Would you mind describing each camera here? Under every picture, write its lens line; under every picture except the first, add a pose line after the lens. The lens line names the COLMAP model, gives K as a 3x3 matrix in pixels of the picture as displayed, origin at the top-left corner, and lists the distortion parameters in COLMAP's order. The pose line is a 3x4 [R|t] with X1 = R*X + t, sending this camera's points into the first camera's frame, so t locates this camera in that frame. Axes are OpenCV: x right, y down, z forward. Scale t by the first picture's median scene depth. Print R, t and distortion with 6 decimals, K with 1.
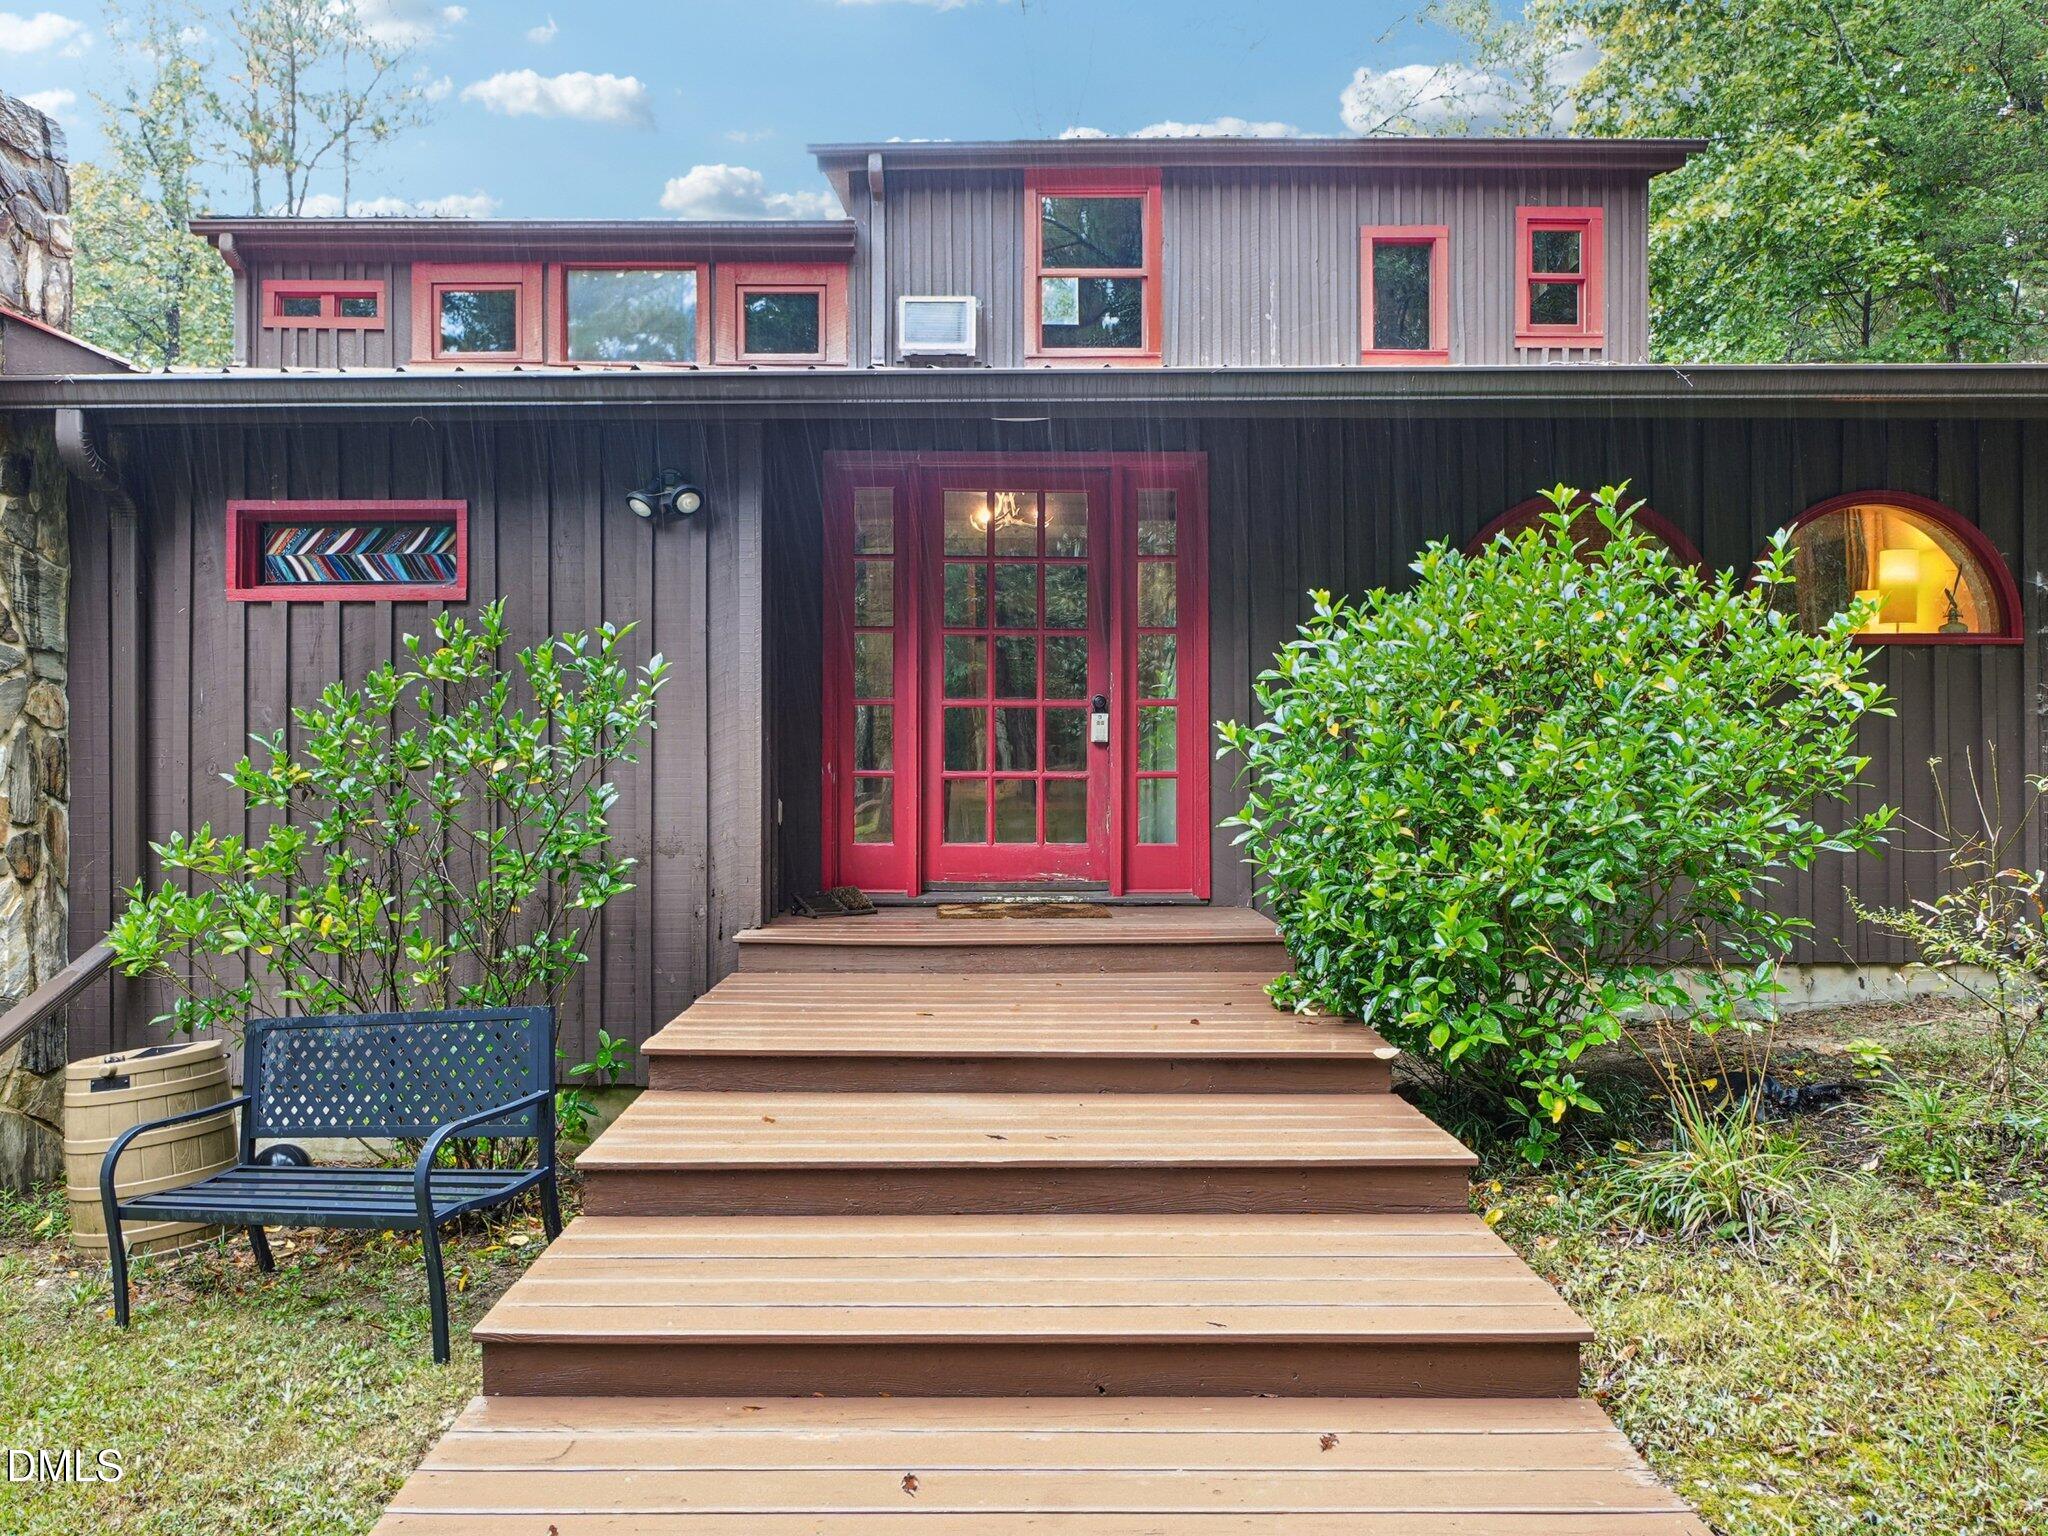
lens RADIAL K [[1253.2, 0, 1023.6], [0, 1253.2, 768.3], [0, 0, 1]] dist [-0.003042, -0.001822]
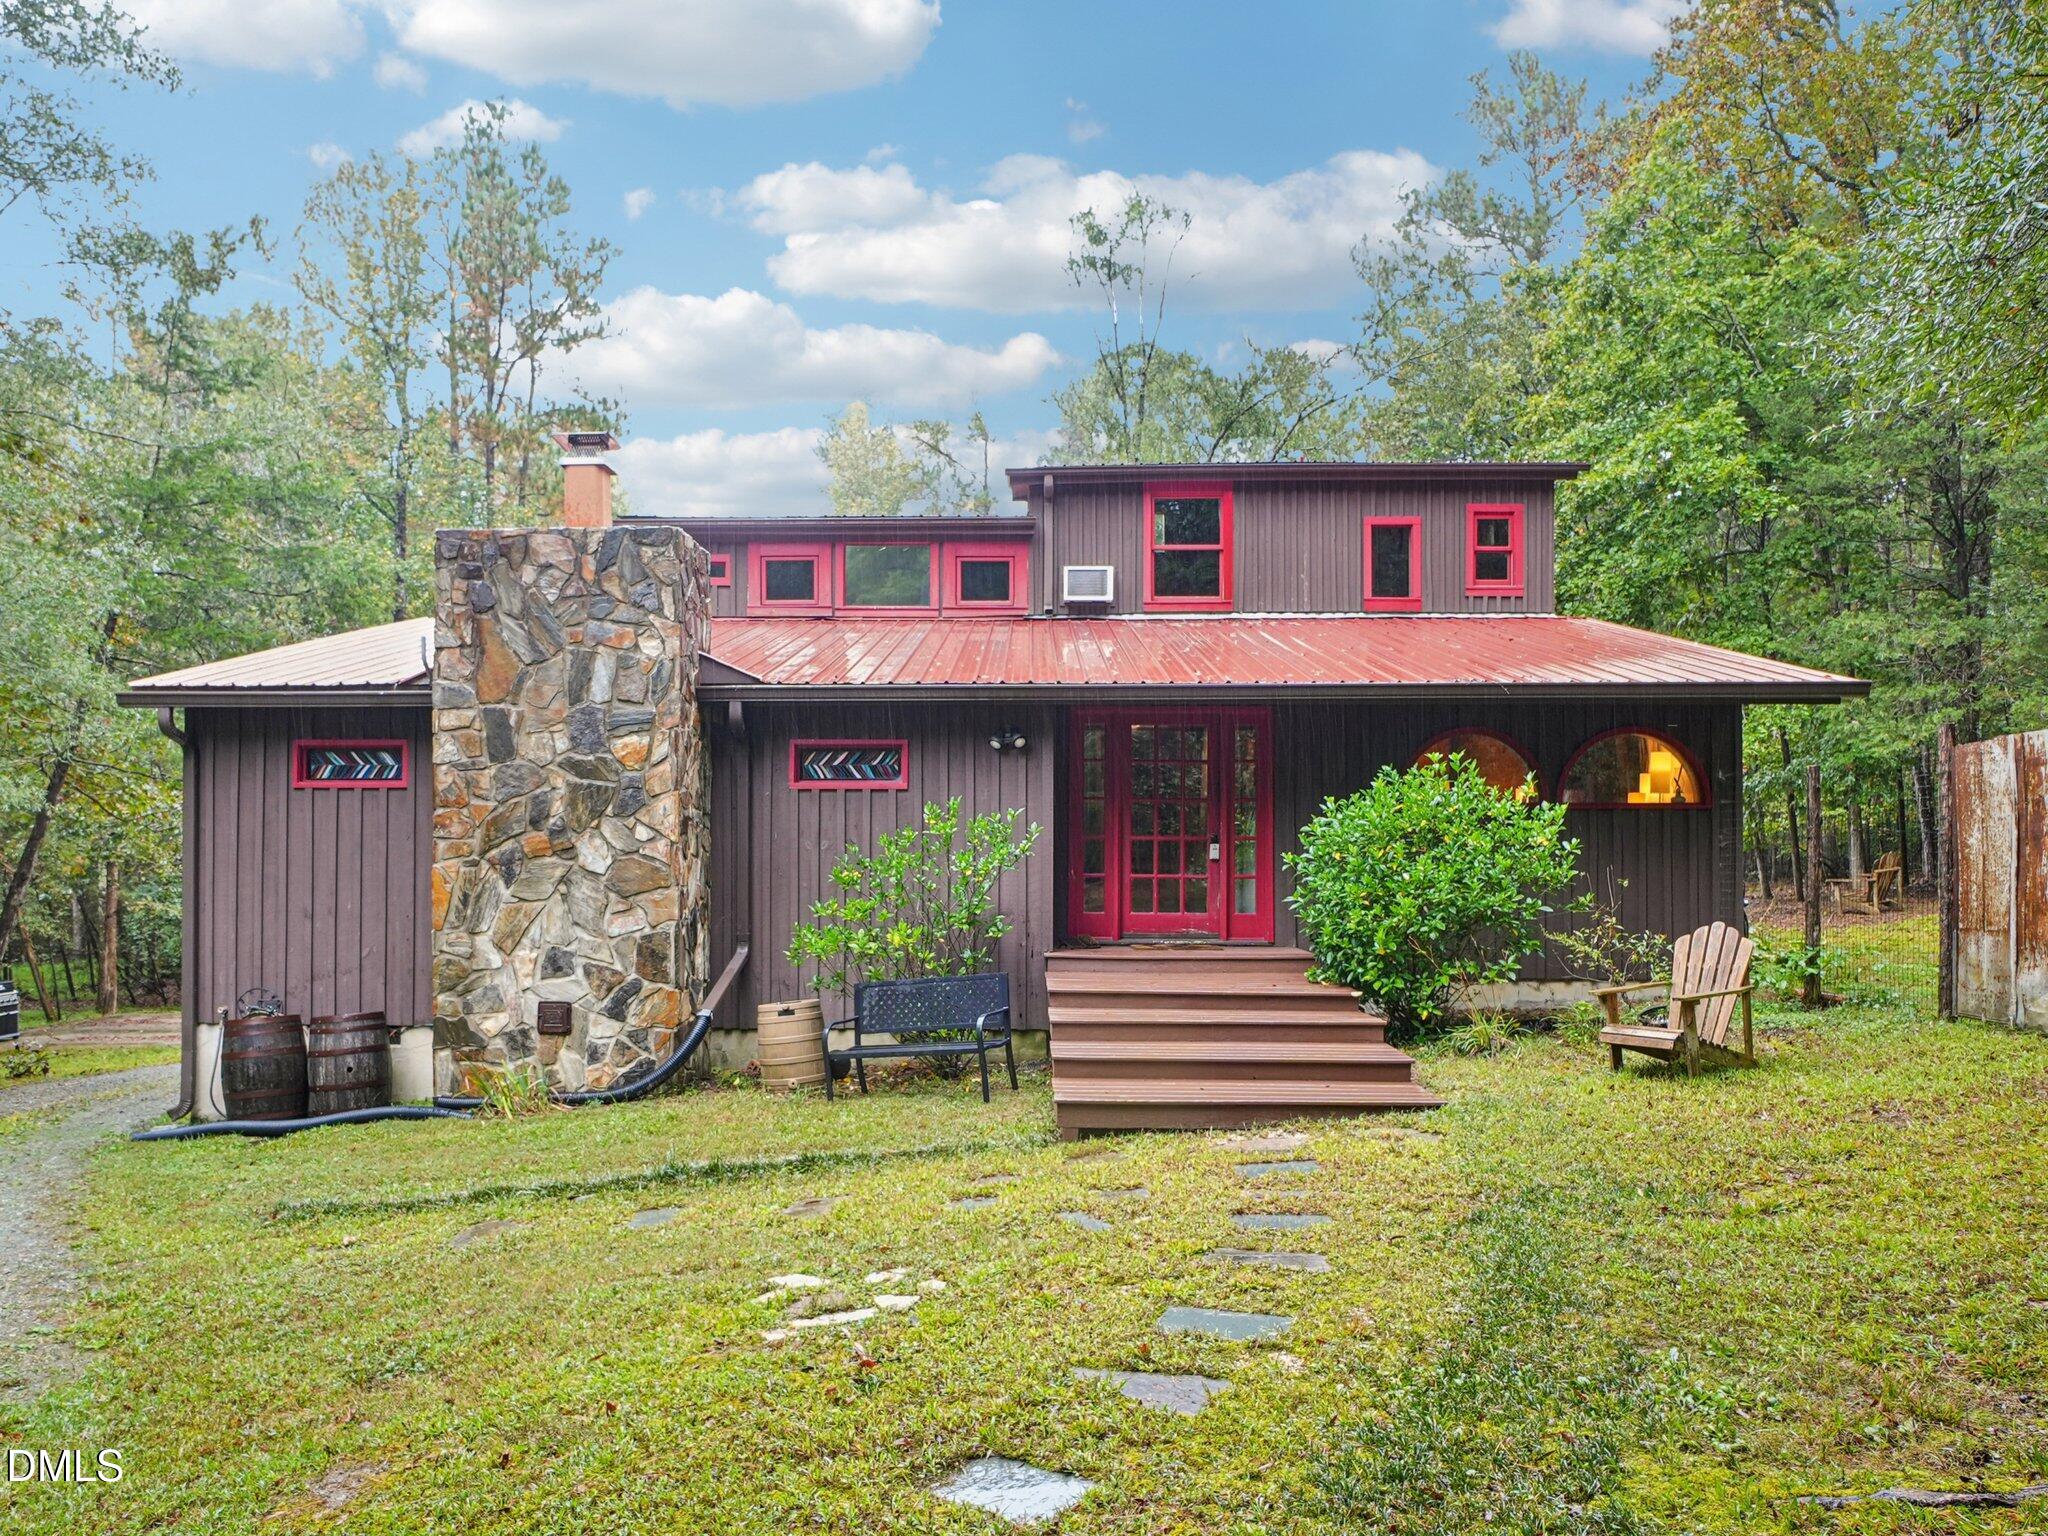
lens RADIAL K [[1253.2, 0, 1019.8], [0, 1253.2, 847.6], [0, 0, 1]] dist [-0.003042, -0.001822]
pose [[0.999725, 0.004753, -0.022956, -0.254450], [-0.005076, 0.999889, -0.014020, -0.014343], [0.022887, 0.014133, 0.999638, -1.198557]]
